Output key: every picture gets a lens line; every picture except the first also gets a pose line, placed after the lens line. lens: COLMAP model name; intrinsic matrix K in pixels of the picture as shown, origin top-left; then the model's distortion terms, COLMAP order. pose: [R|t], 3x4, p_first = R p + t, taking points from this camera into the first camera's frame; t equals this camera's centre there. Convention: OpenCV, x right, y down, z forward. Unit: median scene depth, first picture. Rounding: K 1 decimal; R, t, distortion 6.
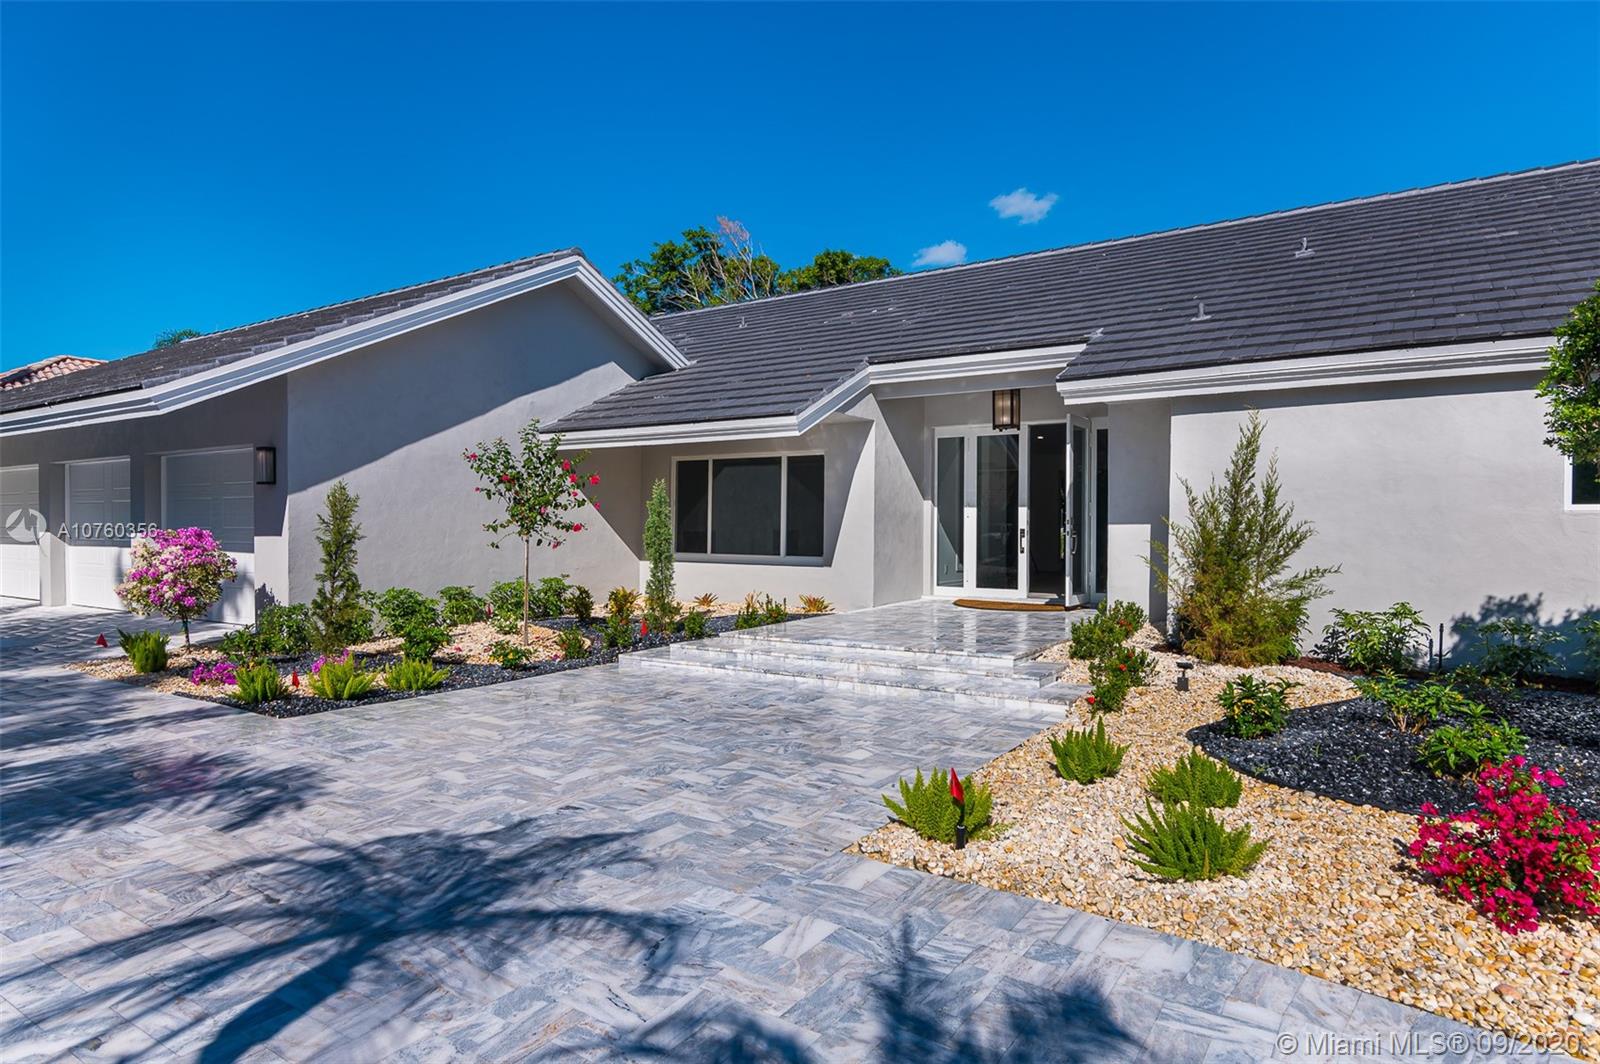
lens RADIAL K [[942.0, 0, 798.2], [0, 942.0, 533.3], [0, 0, 1]] dist [0.003861, -0.000988]
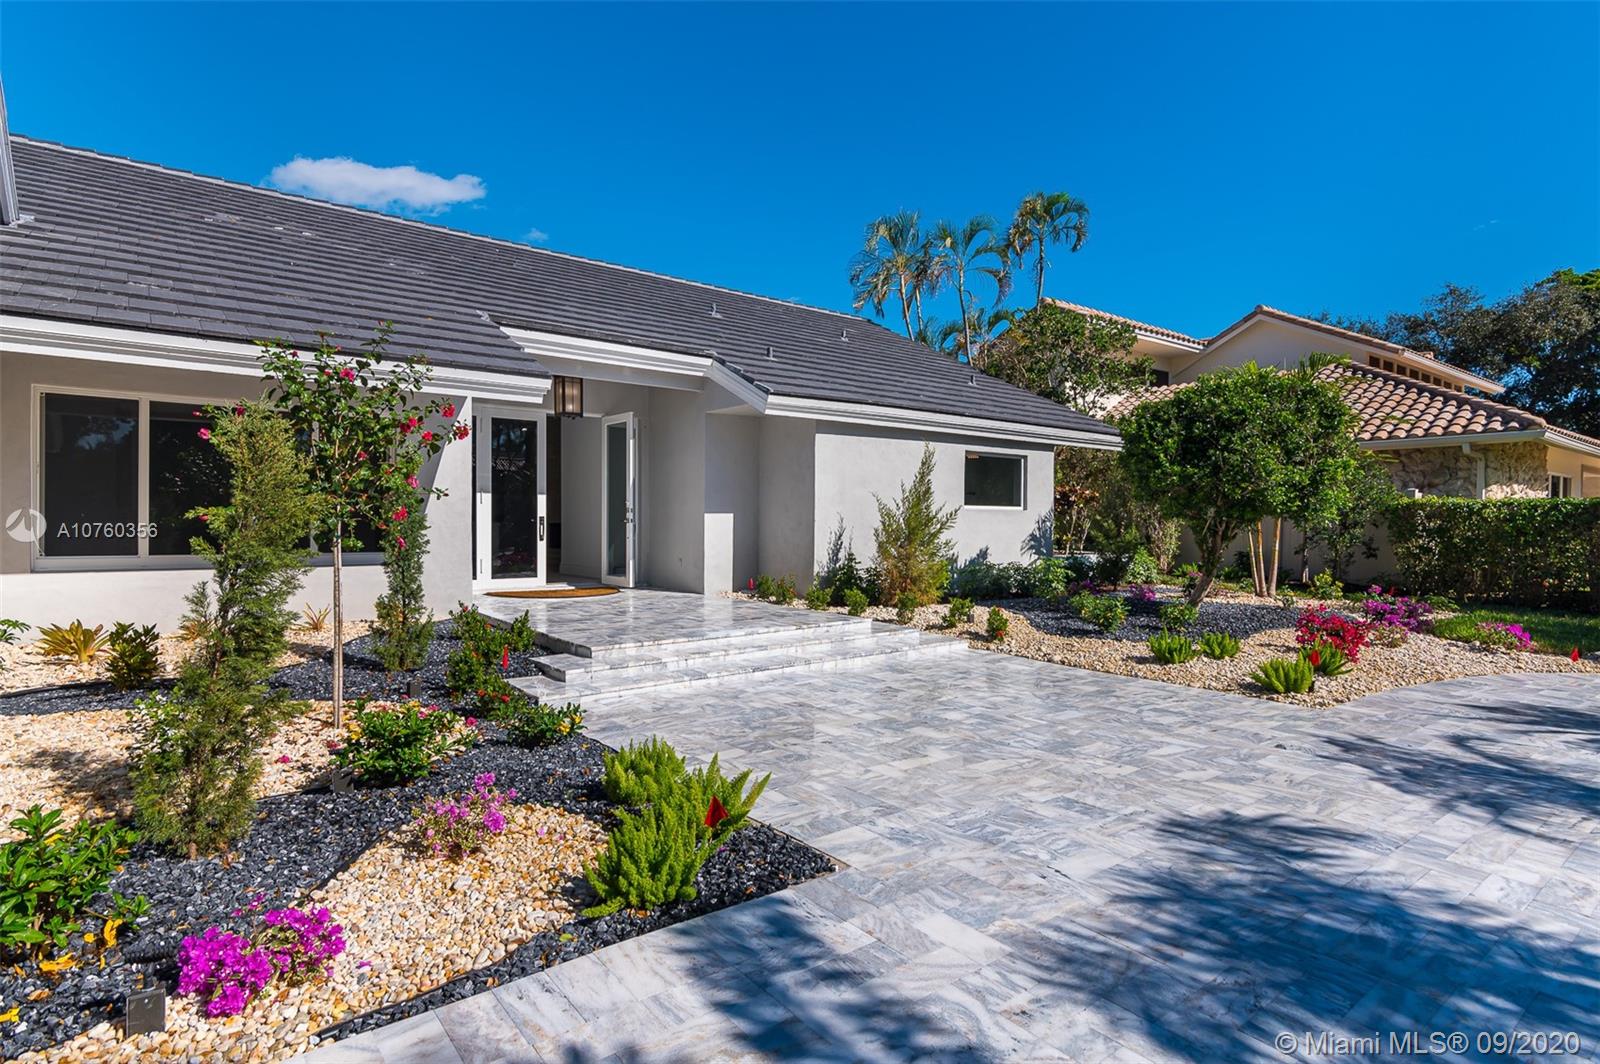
lens RADIAL K [[856.8, 0, 801.4], [0, 856.8, 525.3], [0, 0, 1]] dist [0.016766, 0.000476]
pose [[0.282334, -0.009058, 0.959274, -0.593243], [-0.000008, 0.999955, 0.009445, -0.003521], [-0.959316, -0.002674, 0.282321, 0.508570]]
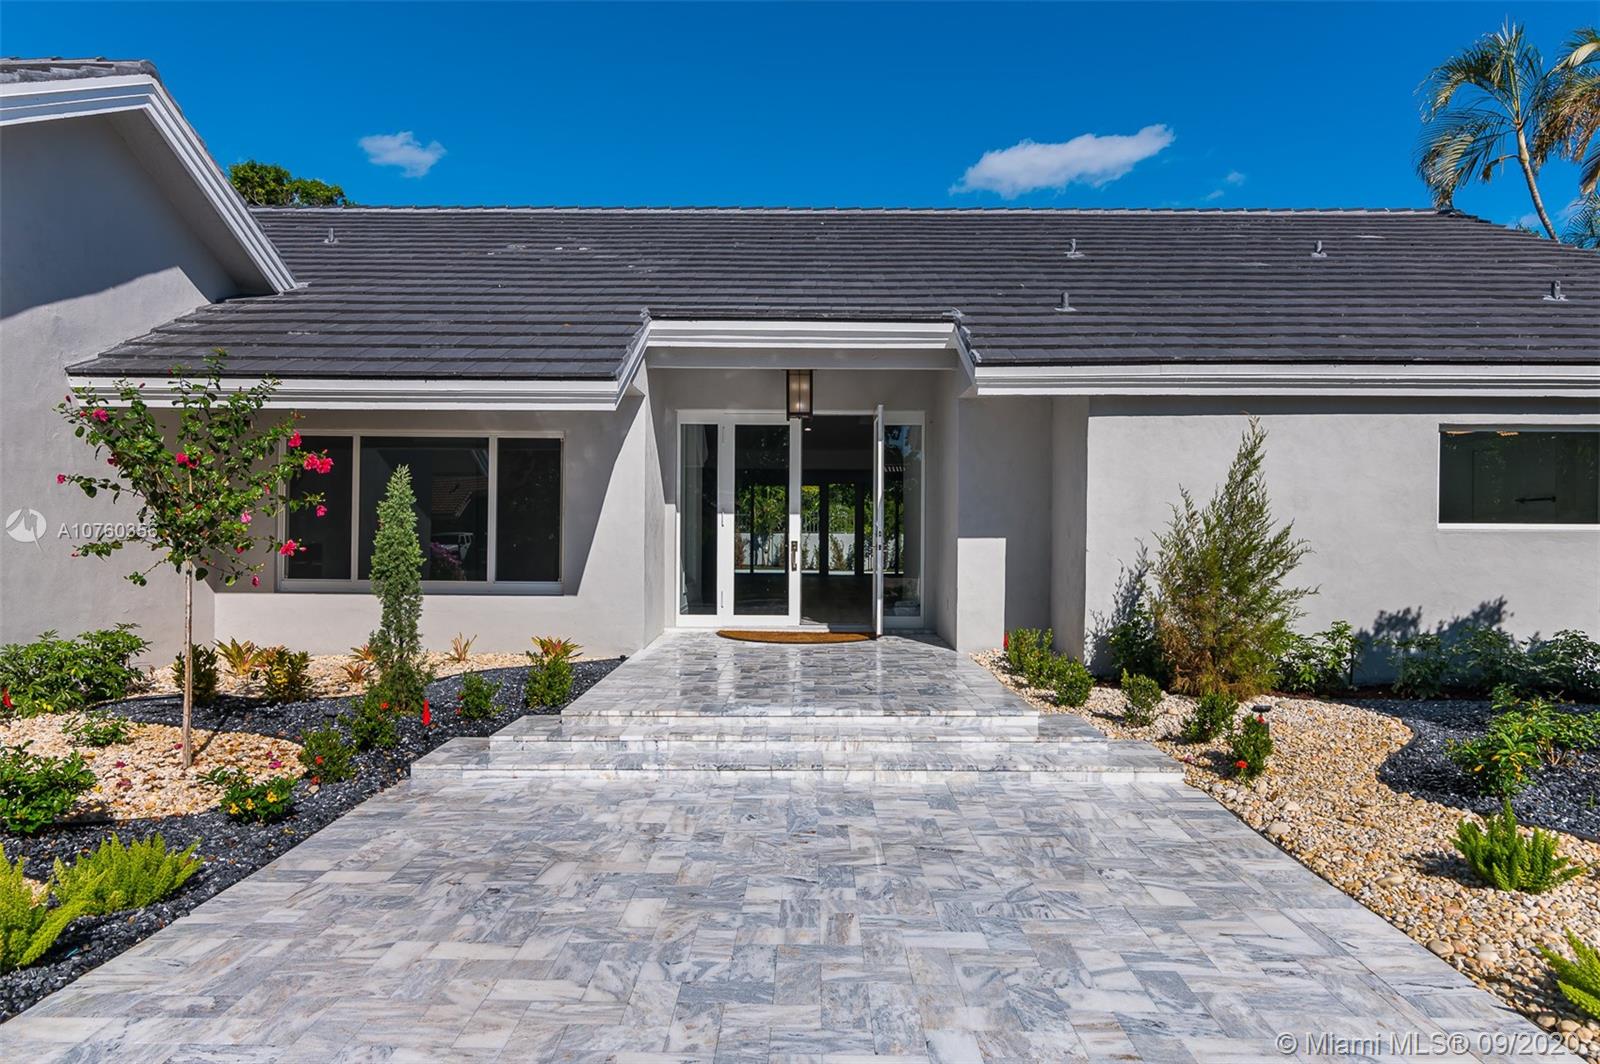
lens RADIAL K [[1046.3, 0, 798.7], [0, 1046.3, 533.4], [0, 0, 1]] dist [0.000184, 0.004392]
pose [[0.832978, -0.000643, 0.553306, -0.278781], [0.000579, 1.000000, 0.000290, -0.012269], [-0.553306, 0.000079, 0.832978, 0.256048]]
